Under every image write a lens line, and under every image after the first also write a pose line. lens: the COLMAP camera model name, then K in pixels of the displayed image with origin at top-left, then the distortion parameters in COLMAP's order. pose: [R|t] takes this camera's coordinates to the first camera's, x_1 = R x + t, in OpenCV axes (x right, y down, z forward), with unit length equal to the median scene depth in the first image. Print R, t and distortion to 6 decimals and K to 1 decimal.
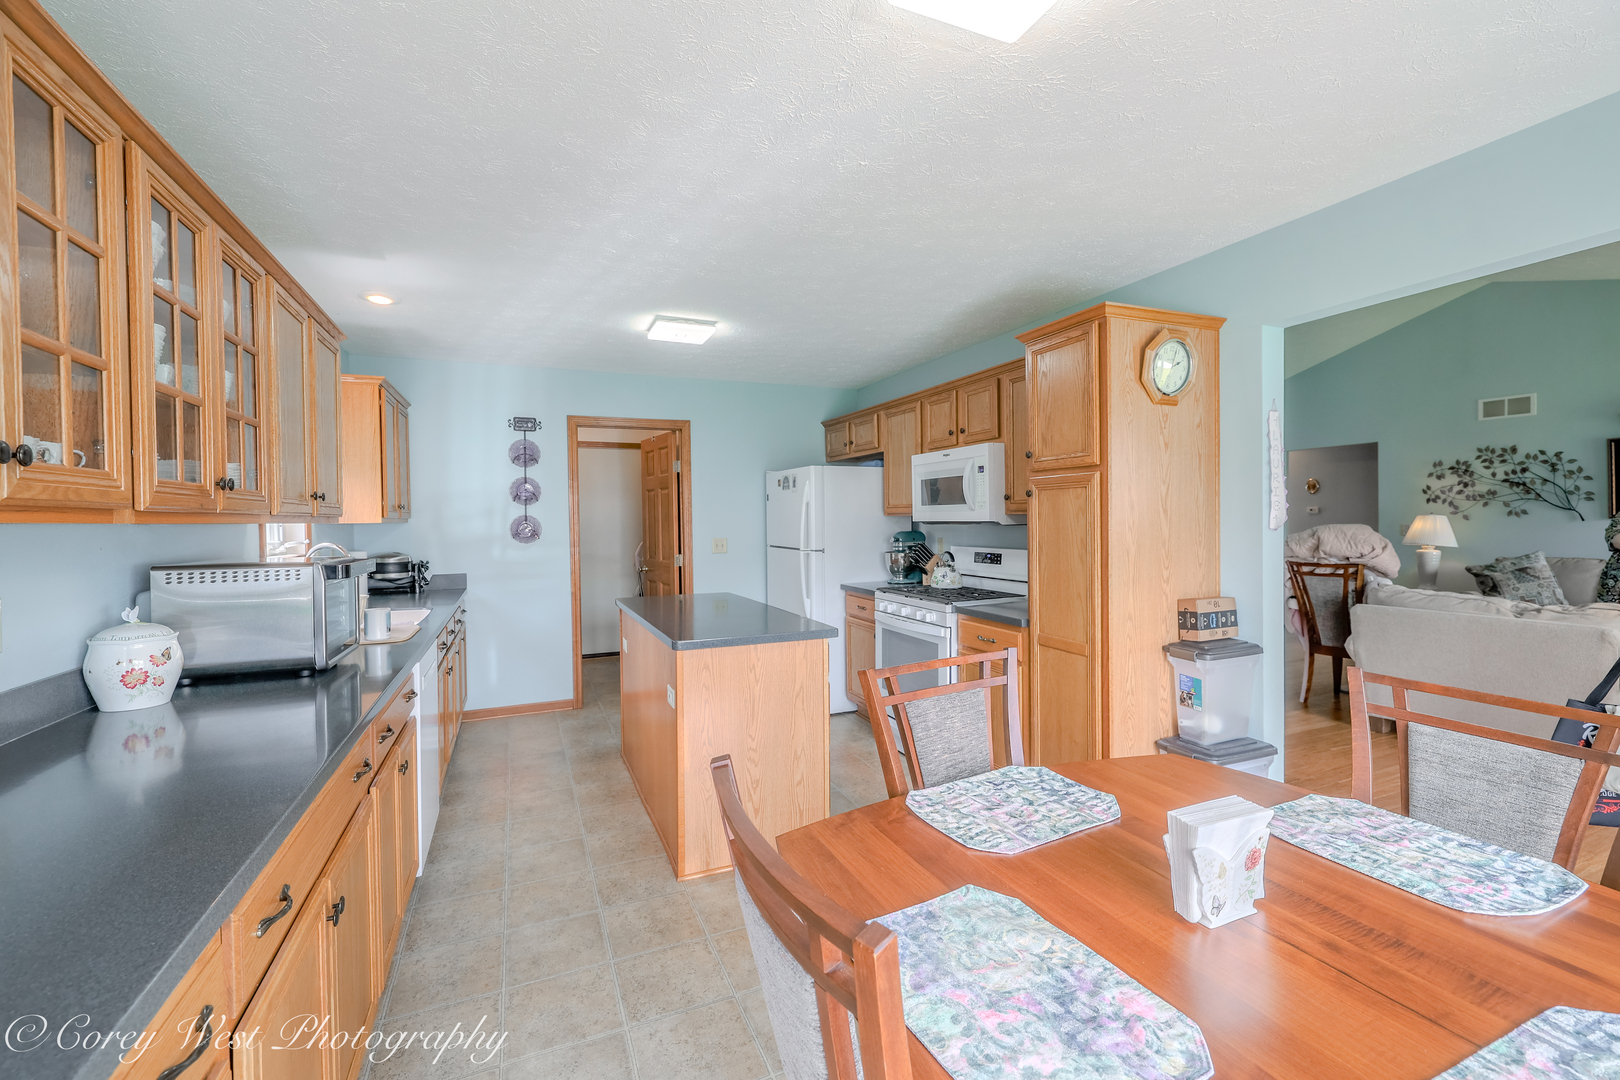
lens RADIAL K [[683.0, 0, 809.6], [0, 683.0, 533.6], [0, 0, 1]] dist [-0.000198, -0.000487]
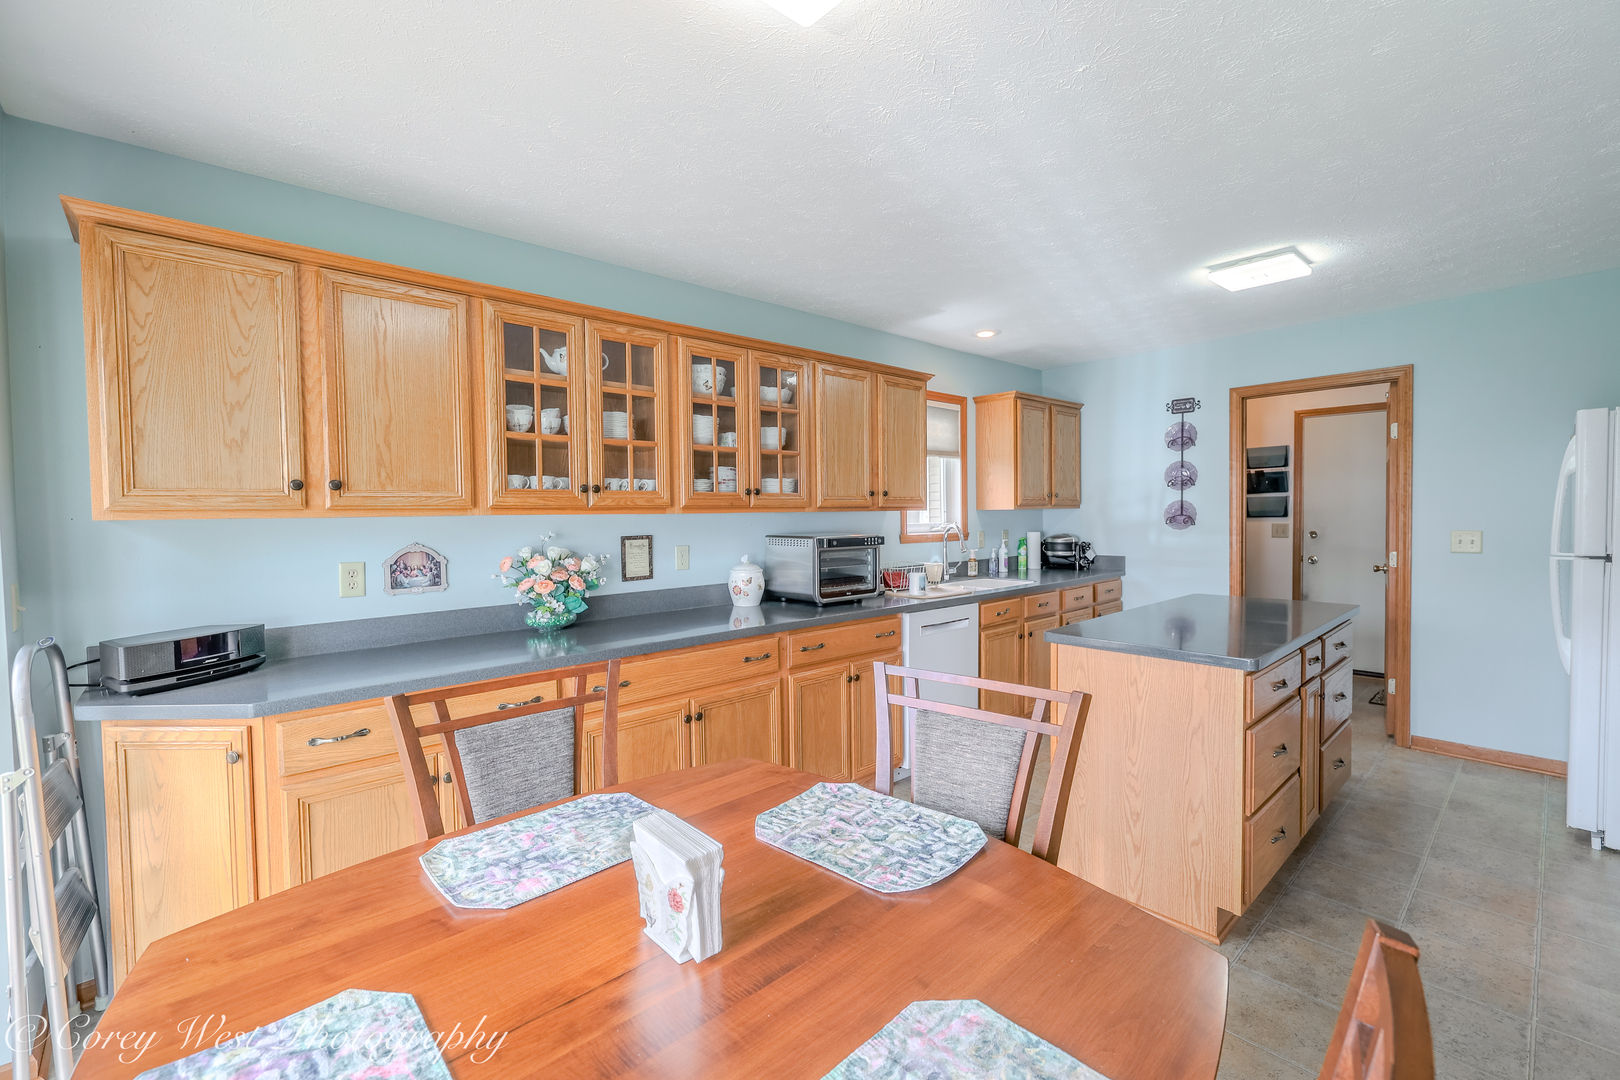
lens RADIAL K [[683.0, 0, 809.6], [0, 683.0, 533.6], [0, 0, 1]] dist [-0.000198, -0.000487]
pose [[0.327376, 0.035648, -0.944222, 0.368146], [-0.009232, 0.999361, 0.034529, -0.009479], [0.944849, -0.002587, 0.327496, 0.208899]]
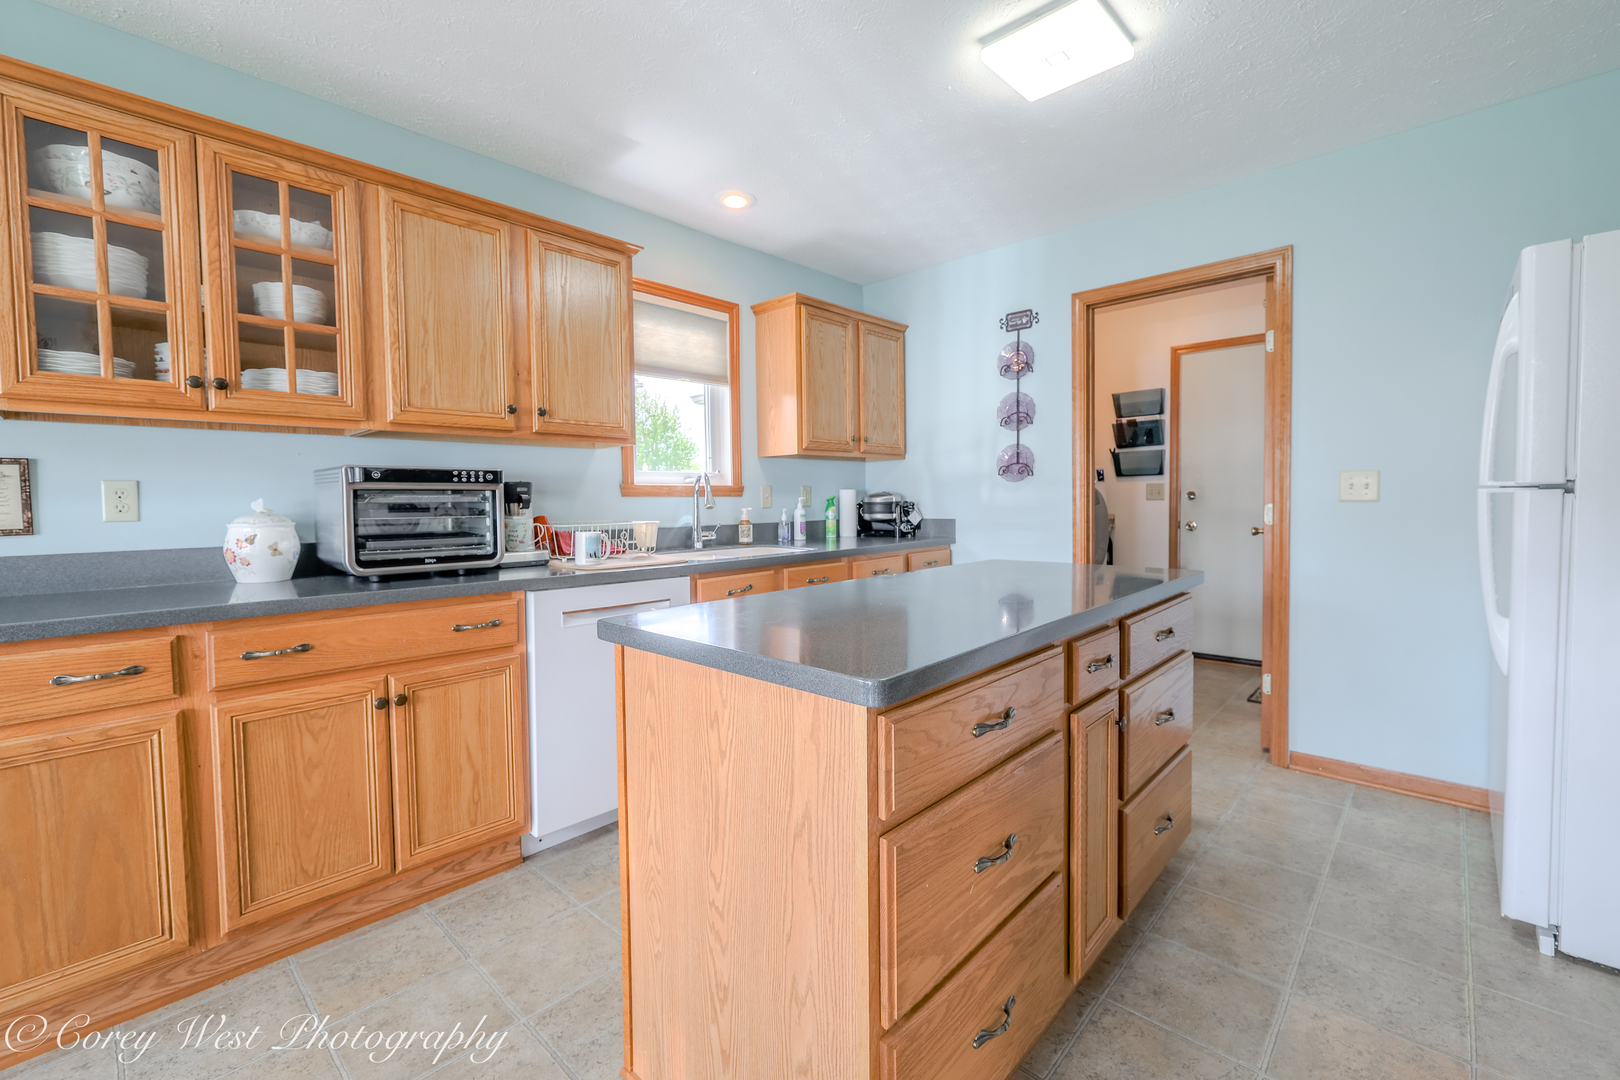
lens RADIAL K [[684.0, 0, 811.4], [0, 684.0, 524.5], [0, 0, 1]] dist [-0.001407, -0.000053]
pose [[0.404714, 0.040365, -0.913552, 0.200165], [-0.010091, 0.999162, 0.039678, 0.037566], [0.914388, -0.006839, 0.404782, 0.554499]]
